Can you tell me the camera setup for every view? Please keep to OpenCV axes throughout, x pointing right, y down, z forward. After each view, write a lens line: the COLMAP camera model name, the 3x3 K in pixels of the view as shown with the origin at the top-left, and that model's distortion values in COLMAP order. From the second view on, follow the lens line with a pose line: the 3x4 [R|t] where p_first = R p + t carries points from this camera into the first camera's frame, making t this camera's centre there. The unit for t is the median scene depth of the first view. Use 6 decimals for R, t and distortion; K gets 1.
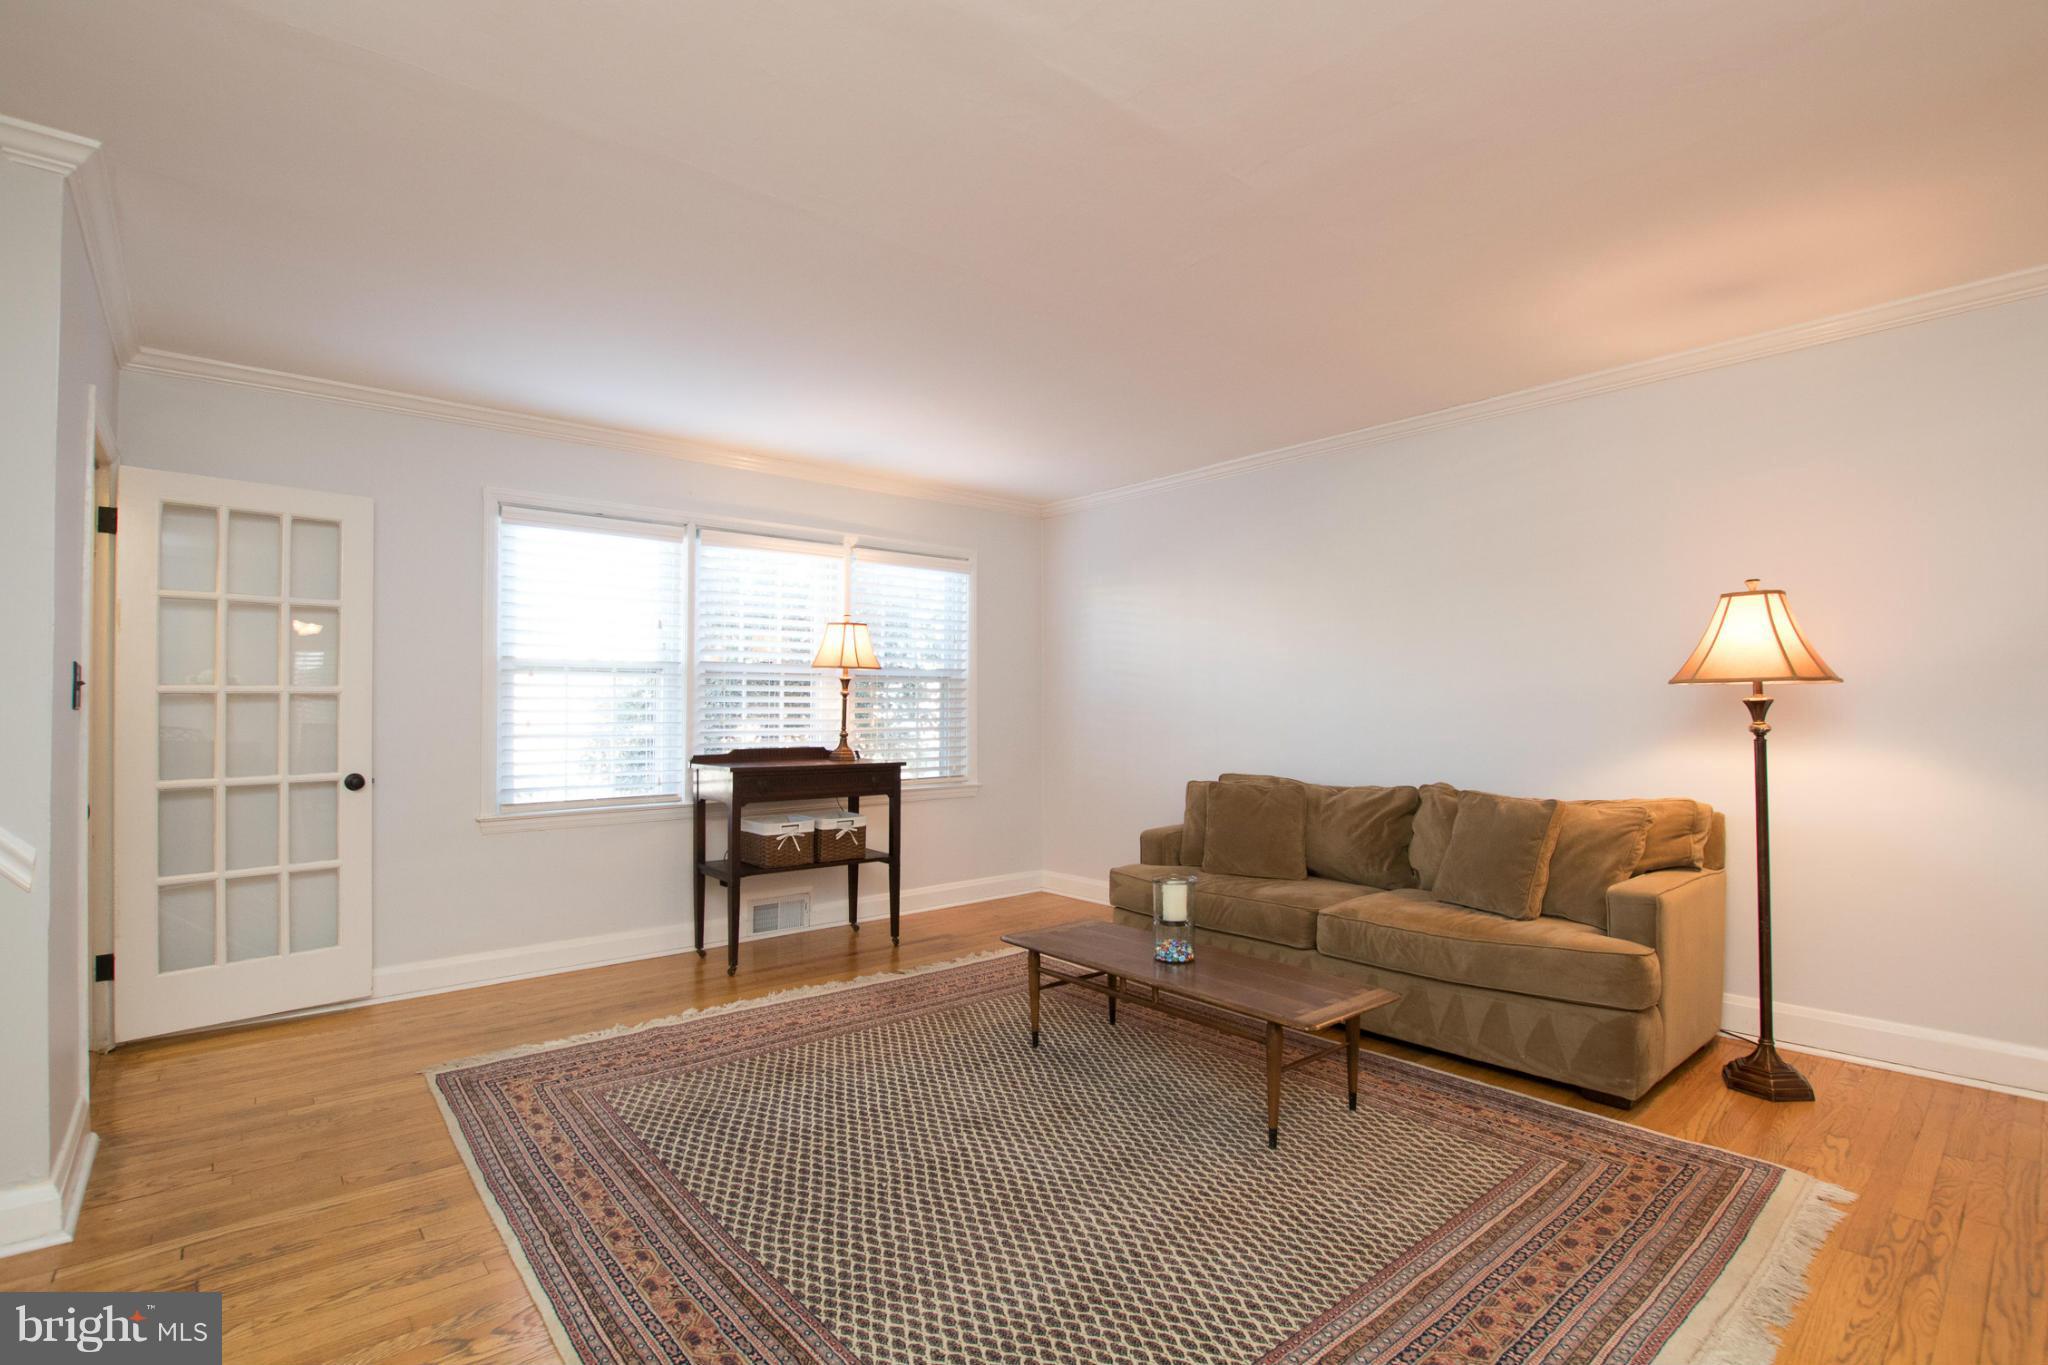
lens RADIAL K [[949.2, 0, 1016.3], [0, 949.2, 687.4], [0, 0, 1]] dist [-0.022492, 0.000814]
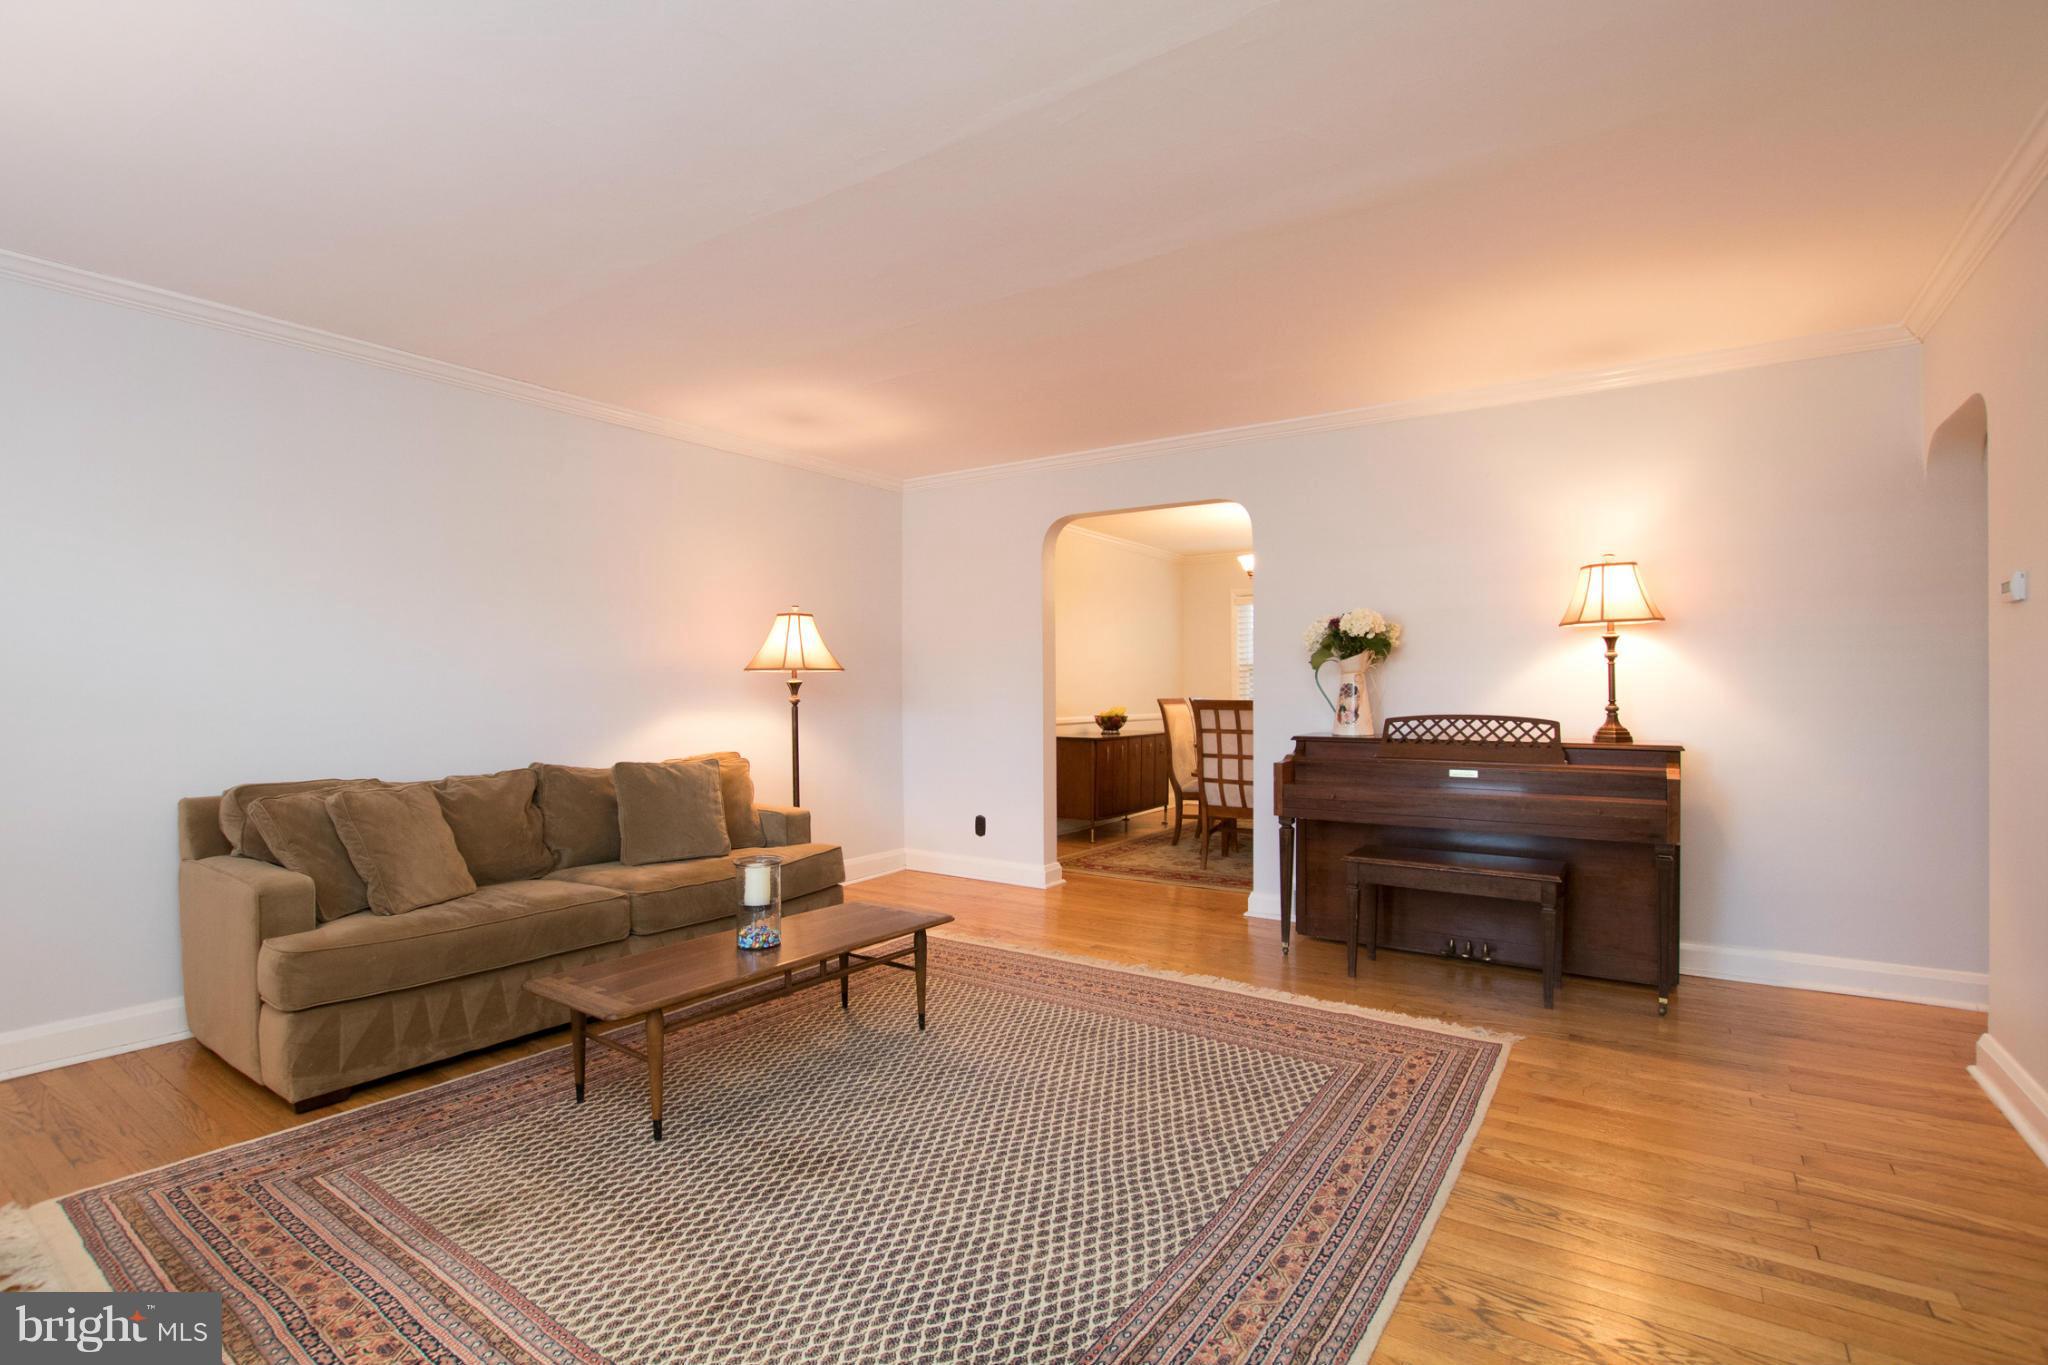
lens RADIAL K [[949.2, 0, 1016.3], [0, 949.2, 687.4], [0, 0, 1]] dist [-0.022492, 0.000814]
pose [[-0.254813, 0.009346, 0.966945, -1.208123], [-0.020171, 0.999684, -0.014978, 0.054868], [-0.966780, -0.023320, -0.254544, 1.469111]]
